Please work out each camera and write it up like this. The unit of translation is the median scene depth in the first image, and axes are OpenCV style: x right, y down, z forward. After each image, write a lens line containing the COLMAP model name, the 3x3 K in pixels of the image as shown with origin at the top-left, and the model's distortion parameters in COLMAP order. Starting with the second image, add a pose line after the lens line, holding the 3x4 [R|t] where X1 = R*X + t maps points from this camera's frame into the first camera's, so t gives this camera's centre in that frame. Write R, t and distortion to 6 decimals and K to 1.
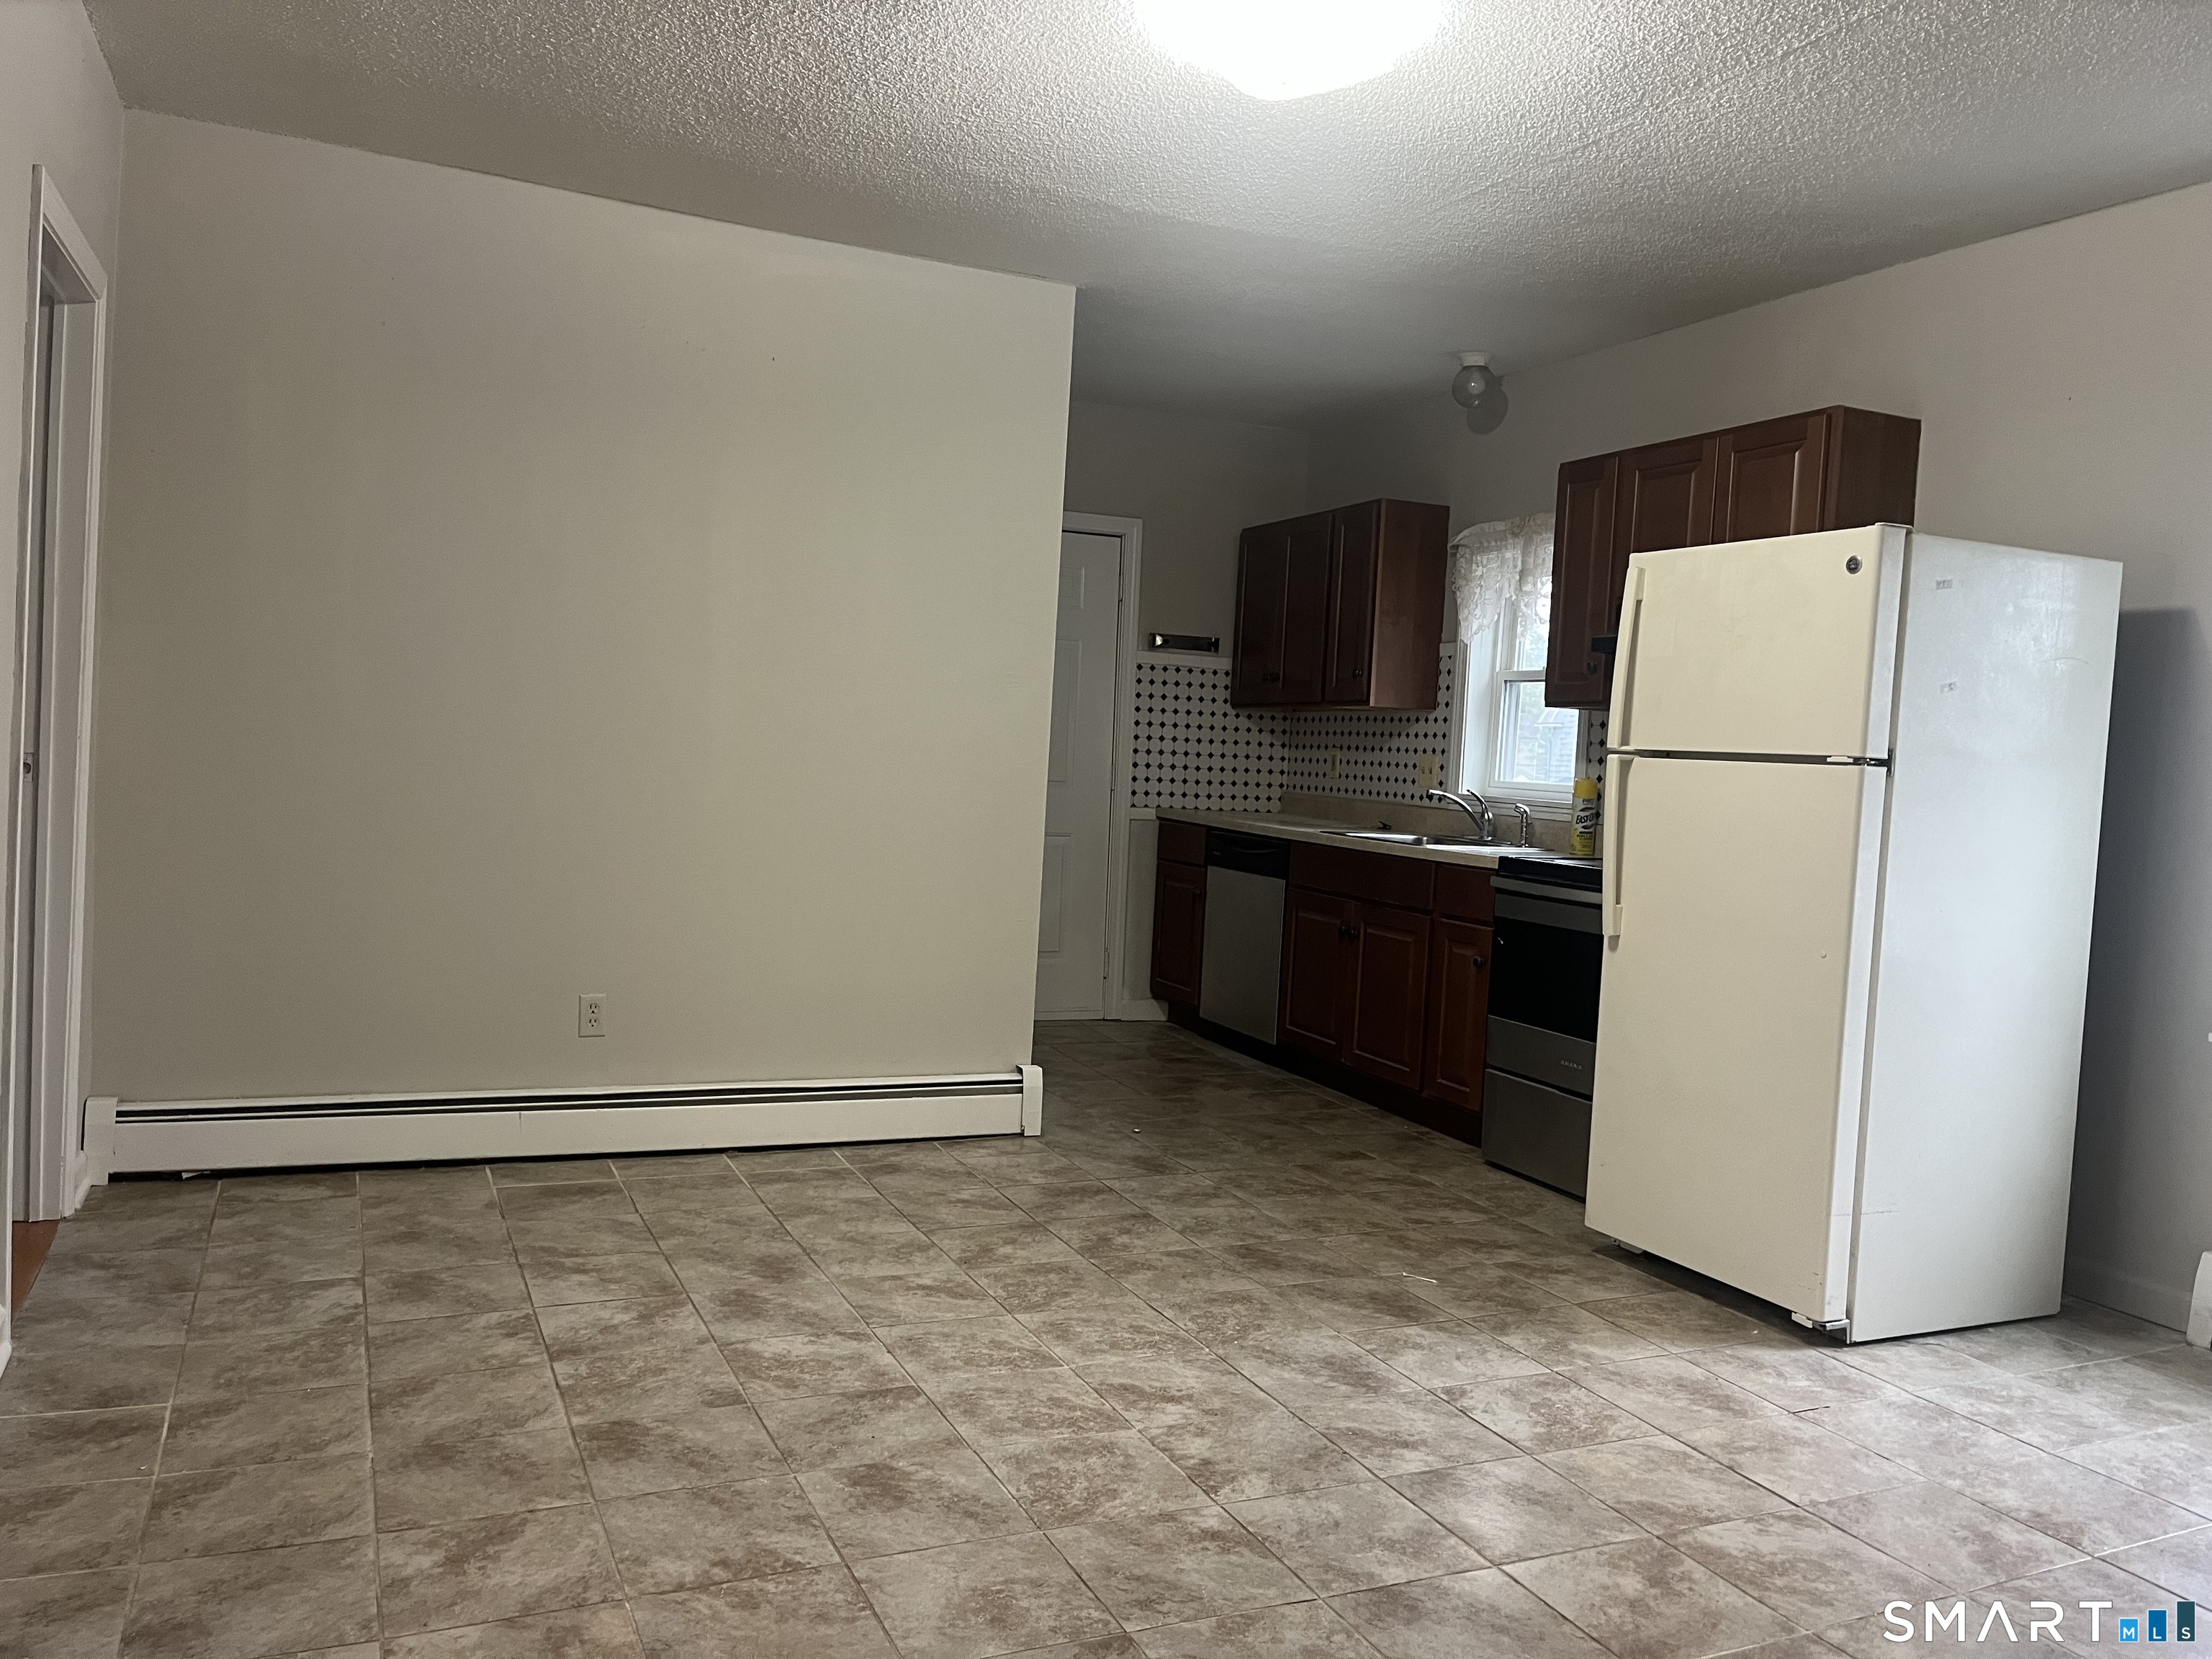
lens RADIAL K [[1672.2, 0, 1105.8], [0, 1672.2, 827.2], [0, 0, 1]] dist [-0.002878, -0.014352]
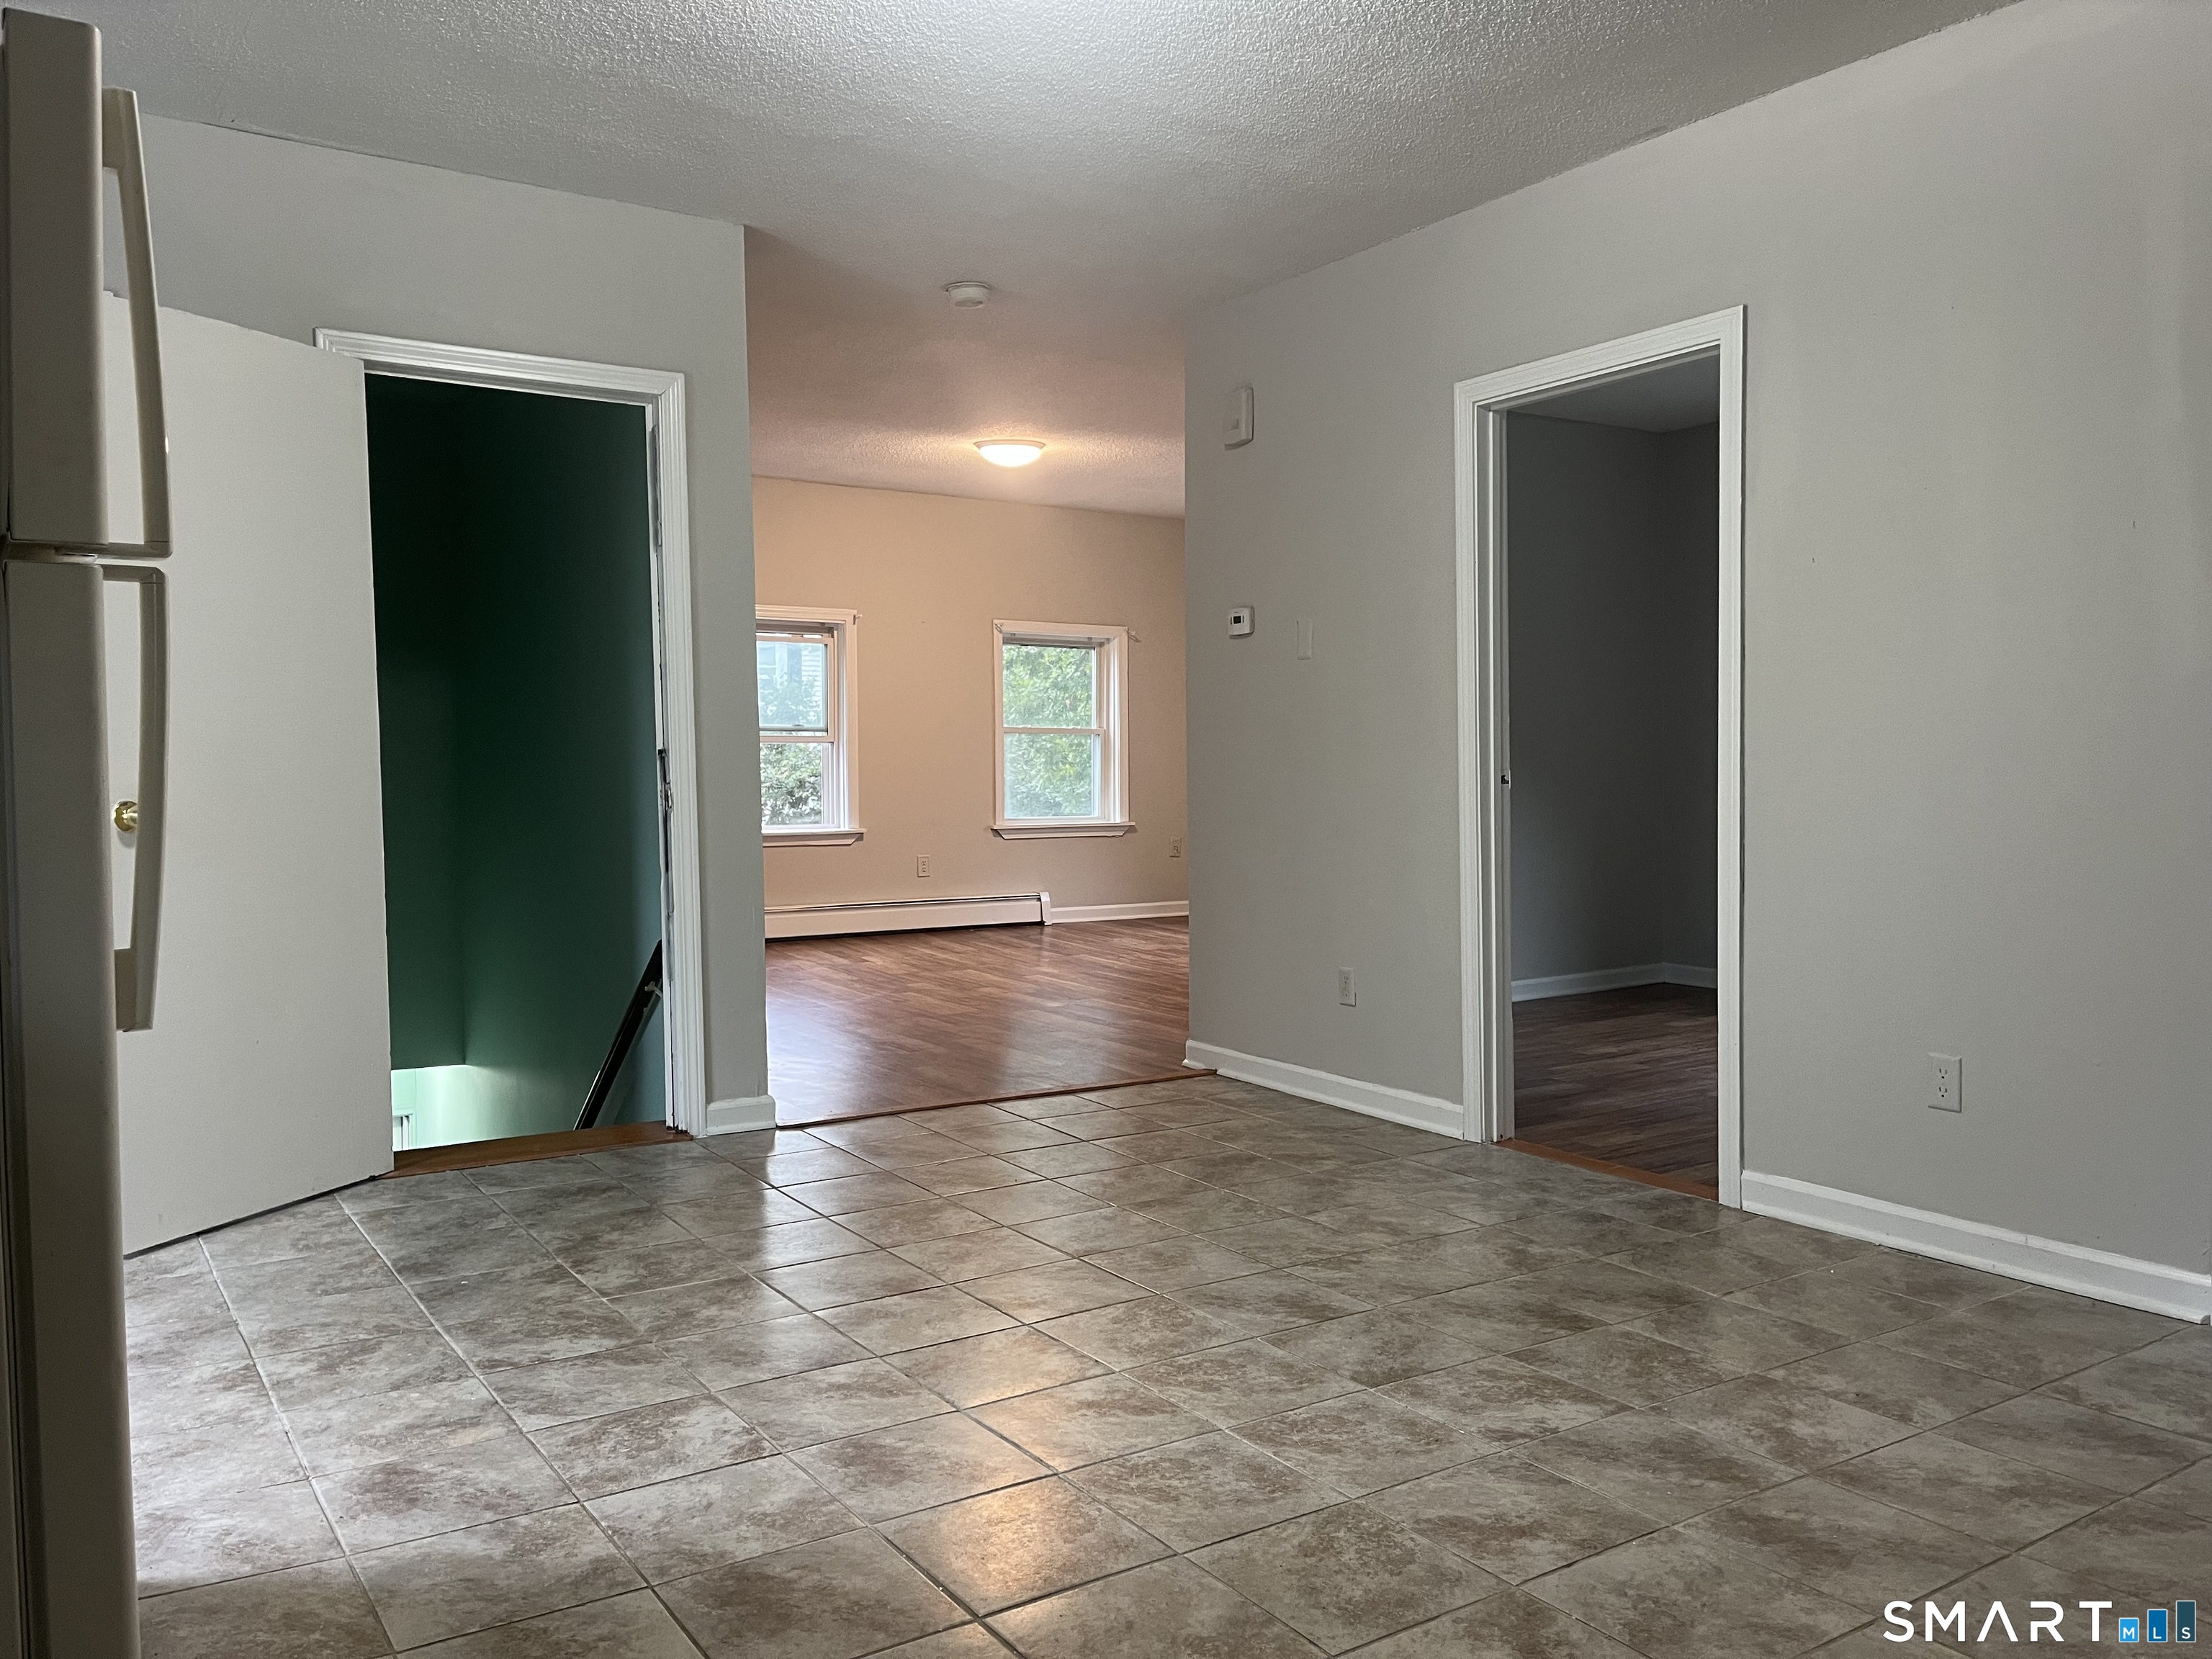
lens RADIAL K [[1672.2, 0, 1121.1], [0, 1672.2, 828.0], [0, 0, 1]] dist [-0.002878, -0.014352]
pose [[-0.985321, -0.040082, -0.165942, 0.181192], [-0.053096, 0.995788, 0.074747, -0.031337], [0.162247, 0.082460, -0.983299, 1.834069]]
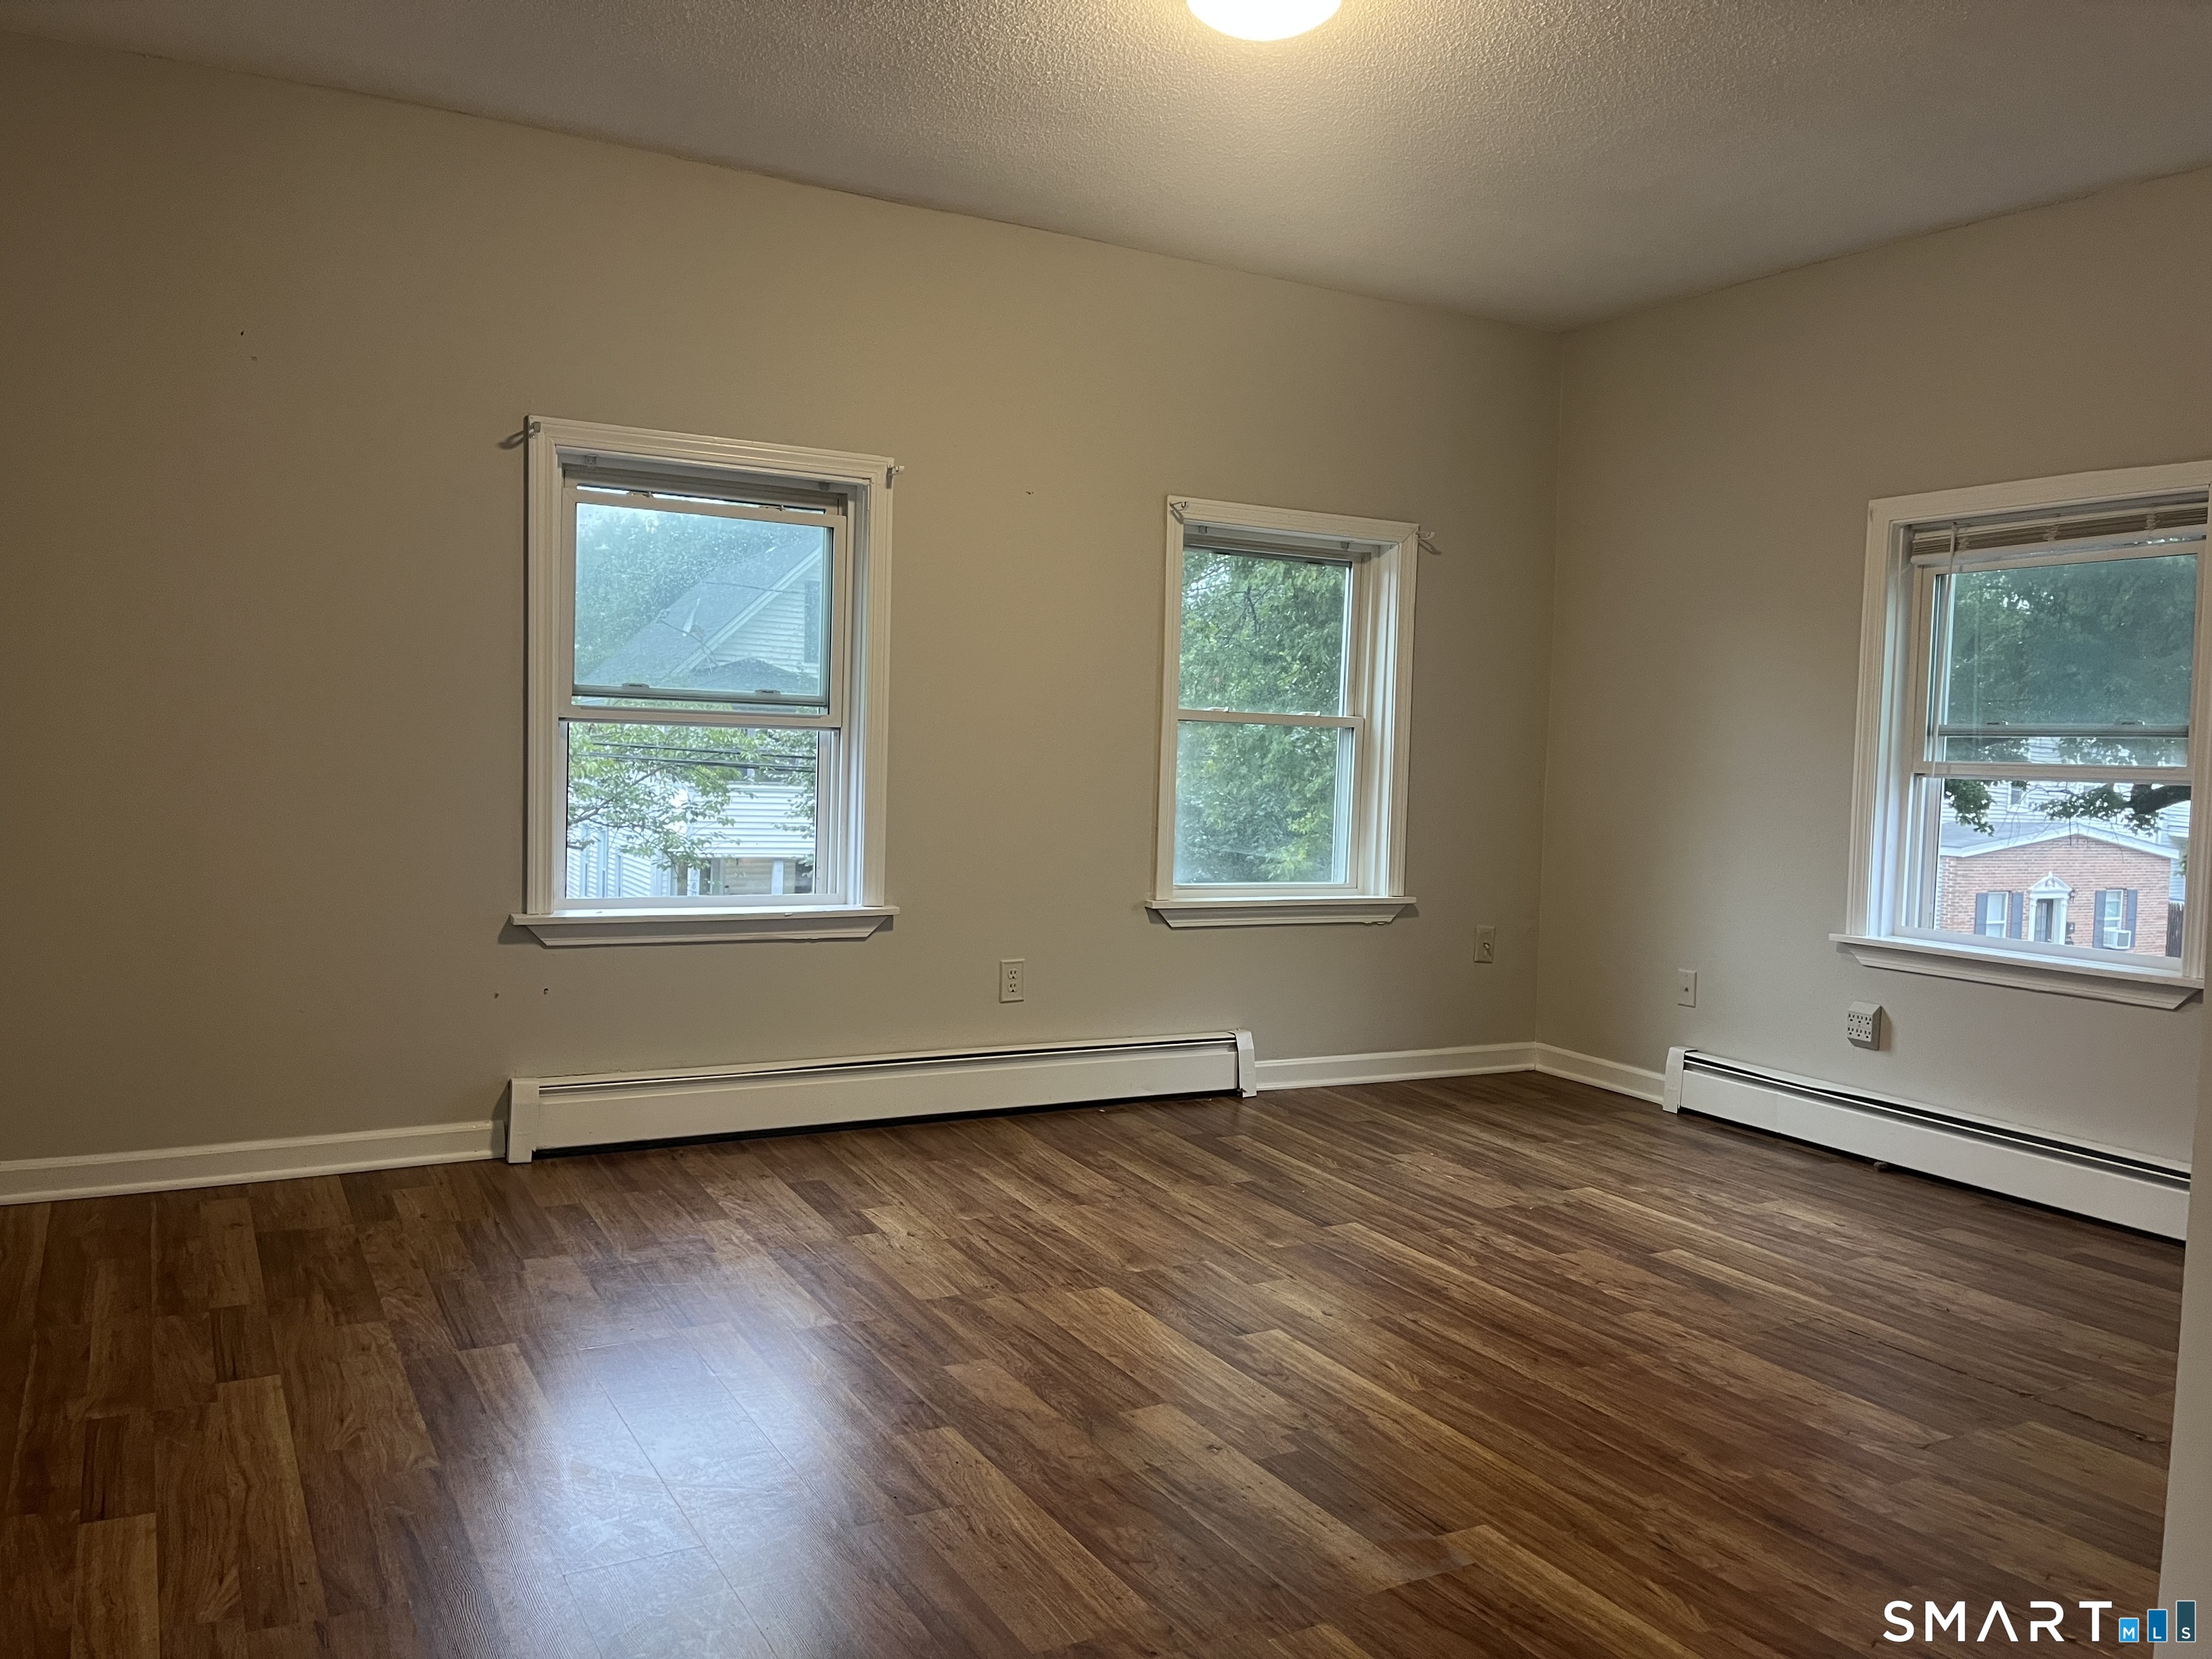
lens RADIAL K [[1672.2, 0, 1095.9], [0, 1672.2, 837.5], [0, 0, 1]] dist [-0.002878, -0.014352]
pose [[-0.992973, -0.075485, -0.091145, 0.152294], [-0.084262, 0.991746, 0.096641, -0.020139], [0.083098, 0.103641, -0.991137, 1.281071]]
